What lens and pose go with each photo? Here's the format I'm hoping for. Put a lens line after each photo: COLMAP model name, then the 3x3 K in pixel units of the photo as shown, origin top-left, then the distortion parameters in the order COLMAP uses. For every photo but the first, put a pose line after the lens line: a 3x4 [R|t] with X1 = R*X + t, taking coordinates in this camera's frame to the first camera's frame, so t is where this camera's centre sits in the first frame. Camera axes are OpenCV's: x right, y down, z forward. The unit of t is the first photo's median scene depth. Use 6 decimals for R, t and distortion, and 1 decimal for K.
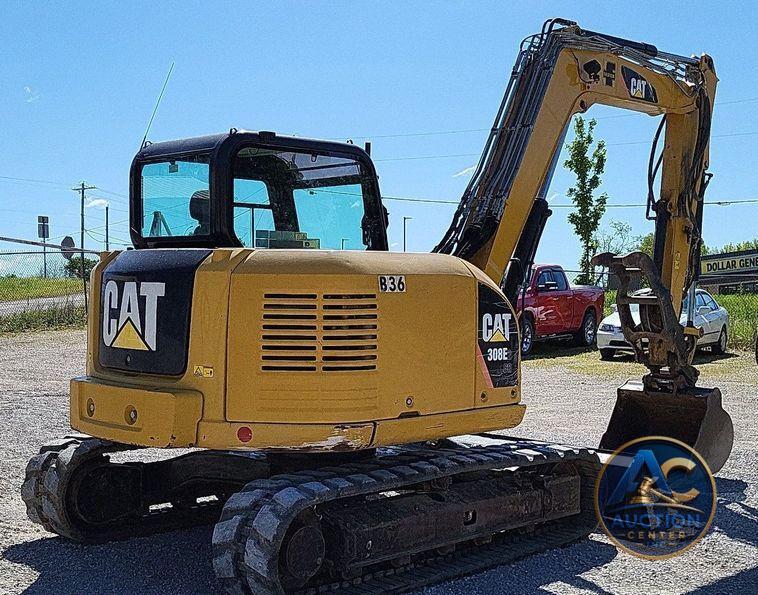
lens RADIAL K [[1206.9, 0, 379.0], [0, 1206.9, 297.5], [0, 0, 1]] dist [-0.008941, 0.018774]
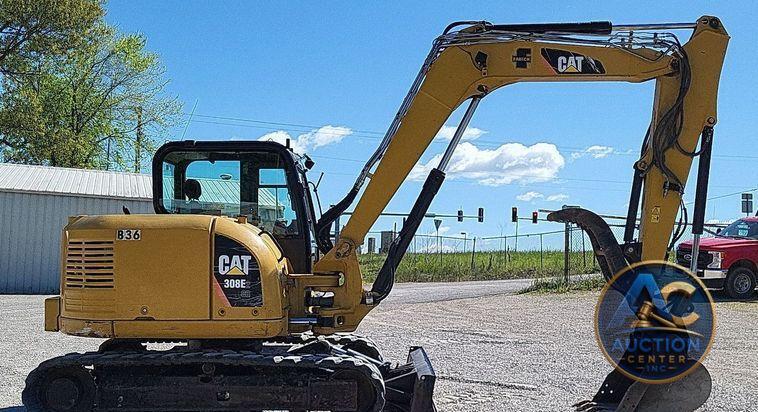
lens RADIAL K [[1078.5, 0, 380.0], [0, 1078.5, 236.1], [0, 0, 1]] dist [-0.004818, 0.019448]
pose [[0.683944, -0.017316, -0.729329, 1.148835], [-0.006342, 0.999539, -0.029679, 0.027391], [0.729507, 0.024925, 0.683519, 0.245762]]
